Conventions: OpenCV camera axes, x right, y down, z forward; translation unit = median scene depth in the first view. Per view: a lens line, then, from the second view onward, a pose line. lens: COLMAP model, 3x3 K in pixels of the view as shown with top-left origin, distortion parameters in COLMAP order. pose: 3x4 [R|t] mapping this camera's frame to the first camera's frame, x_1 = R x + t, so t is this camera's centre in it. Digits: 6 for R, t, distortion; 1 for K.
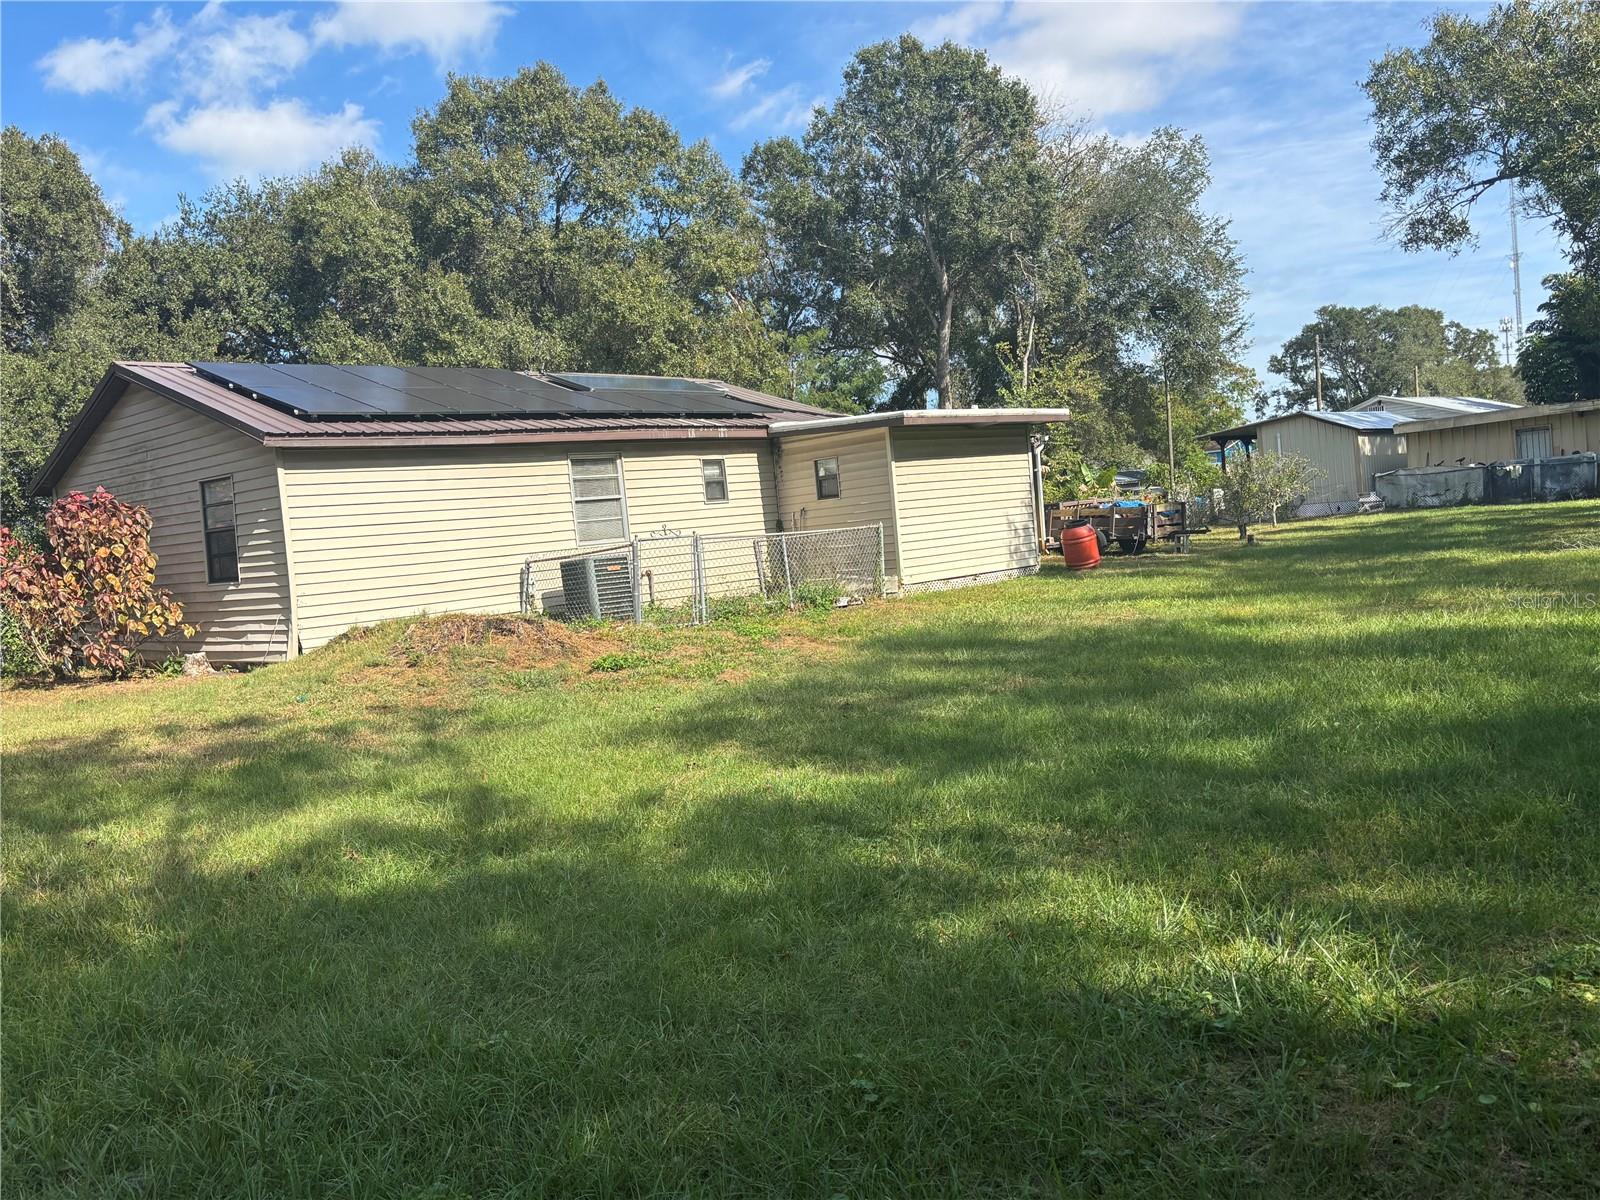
lens RADIAL K [[1277.5, 0, 790.7], [0, 1277.5, 580.3], [0, 0, 1]] dist [0.084144, -0.001377]
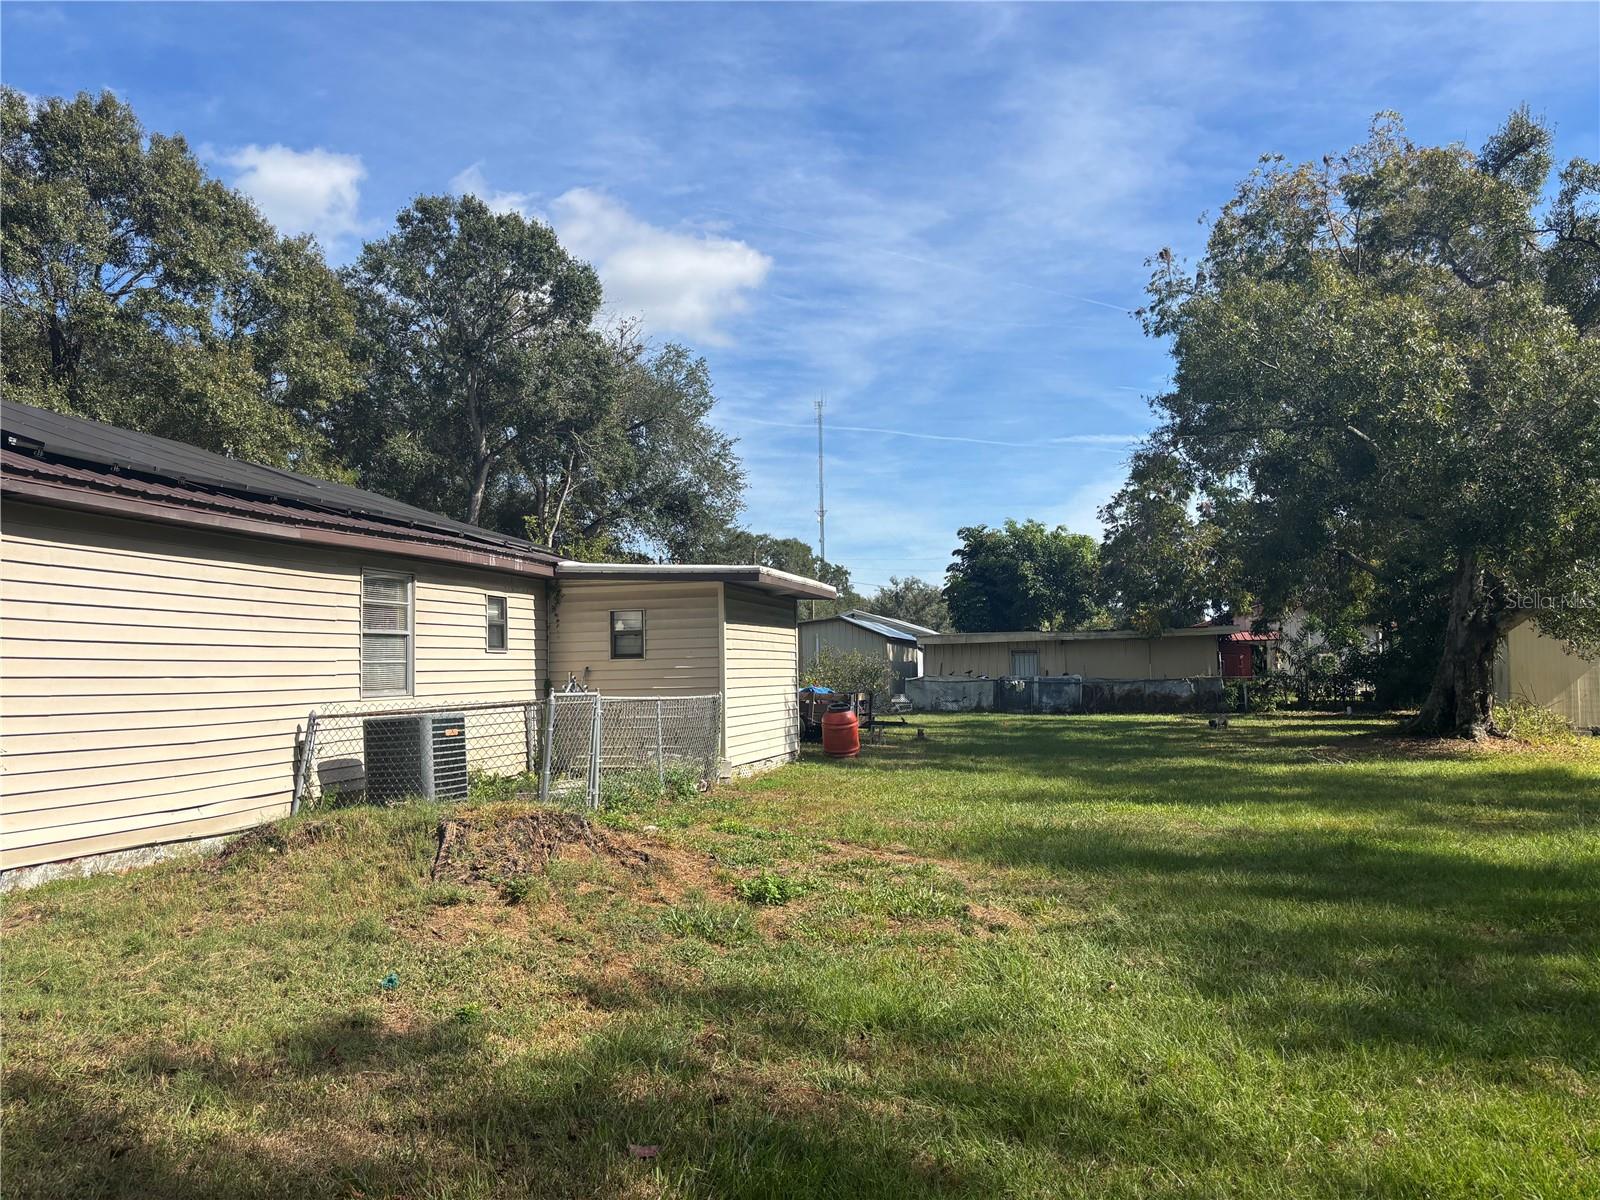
lens RADIAL K [[1221.4, 0, 800.0], [0, 1221.4, 600.0], [0, 0, 1]] dist [0.096508, -0.062102]
pose [[0.885639, 0.105851, 0.452149, -0.227535], [-0.047303, 0.989174, -0.138918, 0.003069], [-0.461959, 0.101643, 0.881058, 0.241849]]
